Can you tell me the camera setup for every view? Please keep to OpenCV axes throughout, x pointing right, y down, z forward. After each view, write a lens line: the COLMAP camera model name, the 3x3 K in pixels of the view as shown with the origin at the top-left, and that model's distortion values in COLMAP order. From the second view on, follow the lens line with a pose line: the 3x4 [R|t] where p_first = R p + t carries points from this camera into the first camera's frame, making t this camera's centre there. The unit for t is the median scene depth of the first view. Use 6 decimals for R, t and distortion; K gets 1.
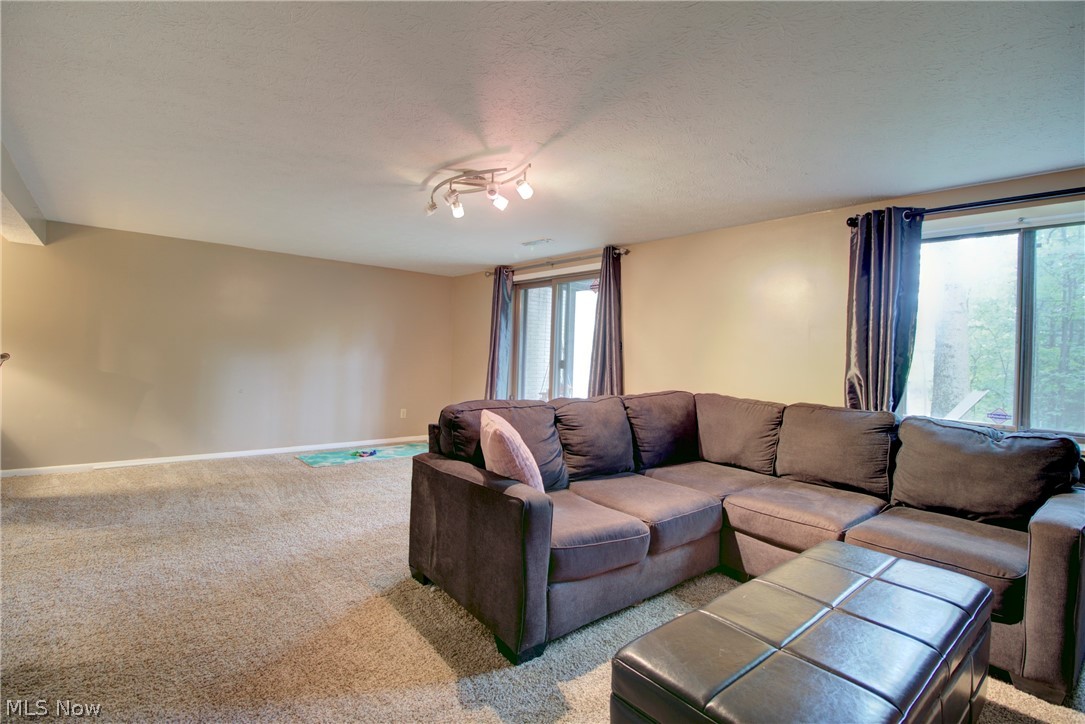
lens RADIAL K [[510.3, 0, 540.1], [0, 510.3, 350.5], [0, 0, 1]] dist [-0.002402, -0.012010]
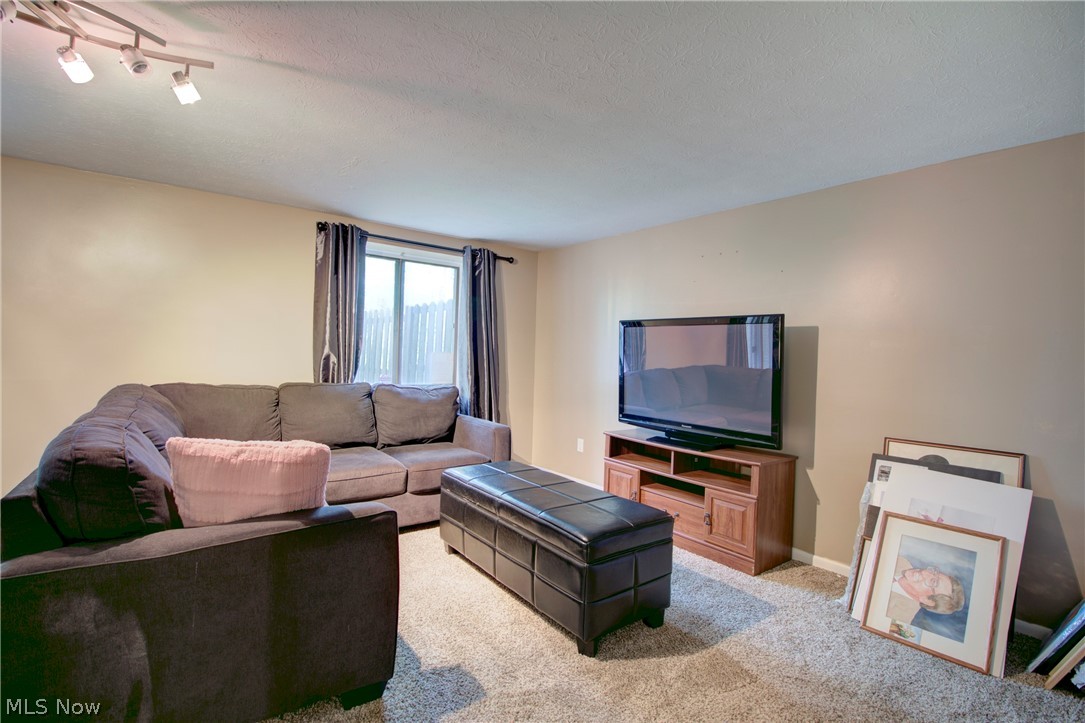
lens RADIAL K [[510.3, 0, 540.1], [0, 510.3, 350.0], [0, 0, 1]] dist [-0.002402, -0.012010]
pose [[0.040403, -0.027726, 0.998799, -0.640483], [-0.030852, 0.999104, 0.028983, -0.017259], [-0.998707, -0.031986, 0.039511, 0.499015]]
